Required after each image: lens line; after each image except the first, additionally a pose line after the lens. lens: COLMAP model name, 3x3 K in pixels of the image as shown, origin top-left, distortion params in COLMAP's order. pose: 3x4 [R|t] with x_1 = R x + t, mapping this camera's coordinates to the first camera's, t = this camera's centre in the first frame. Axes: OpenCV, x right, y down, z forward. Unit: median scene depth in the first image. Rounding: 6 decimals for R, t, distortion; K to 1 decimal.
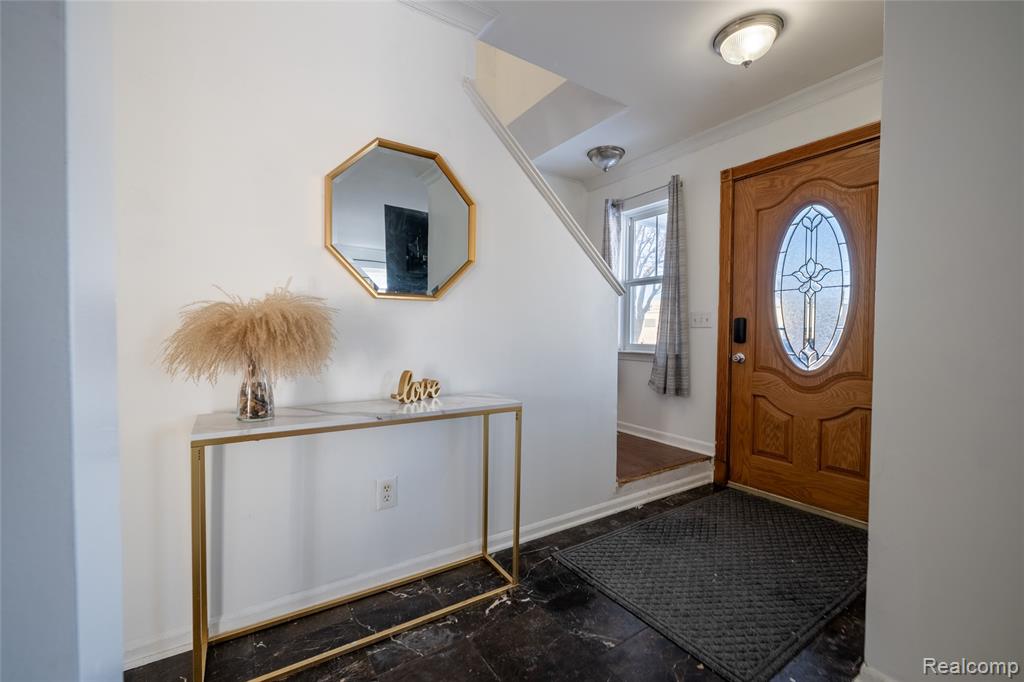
lens RADIAL K [[423.5, 0, 512.0], [0, 423.5, 341.0], [0, 0, 1]] dist [0.000573, 0.000071]
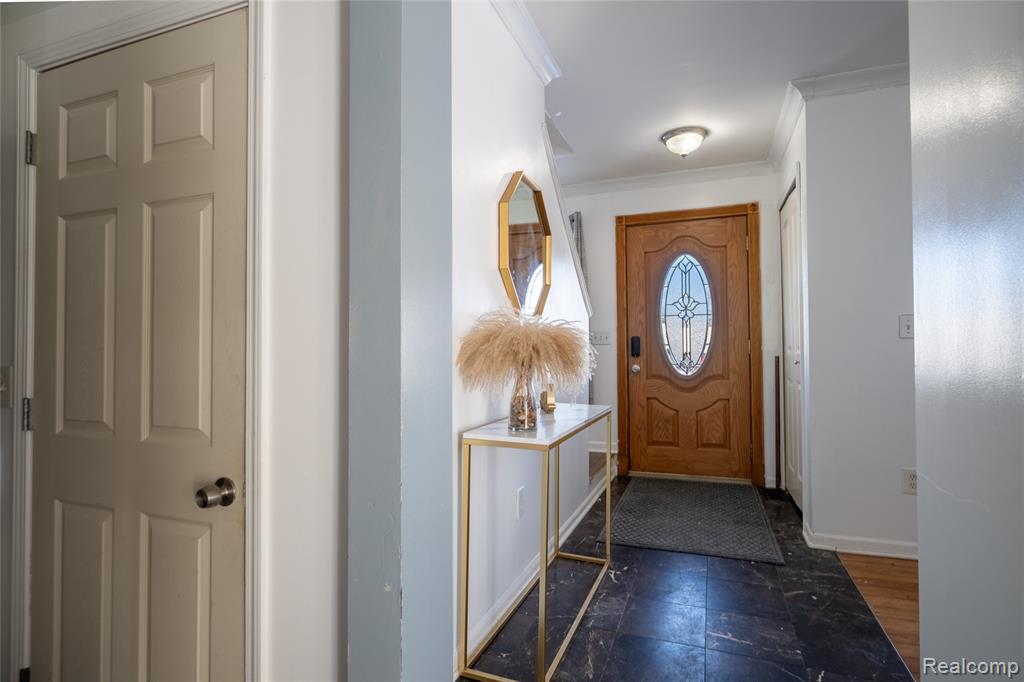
lens RADIAL K [[525.0, 0, 512.0], [0, 525.0, 341.0], [0, 0, 1]] dist [0.000865, -0.000092]
pose [[0.813030, -0.003551, 0.582211, -0.706794], [0.028387, 0.999034, -0.033549, -0.000122], [-0.581529, 0.043803, 0.812345, -0.041751]]
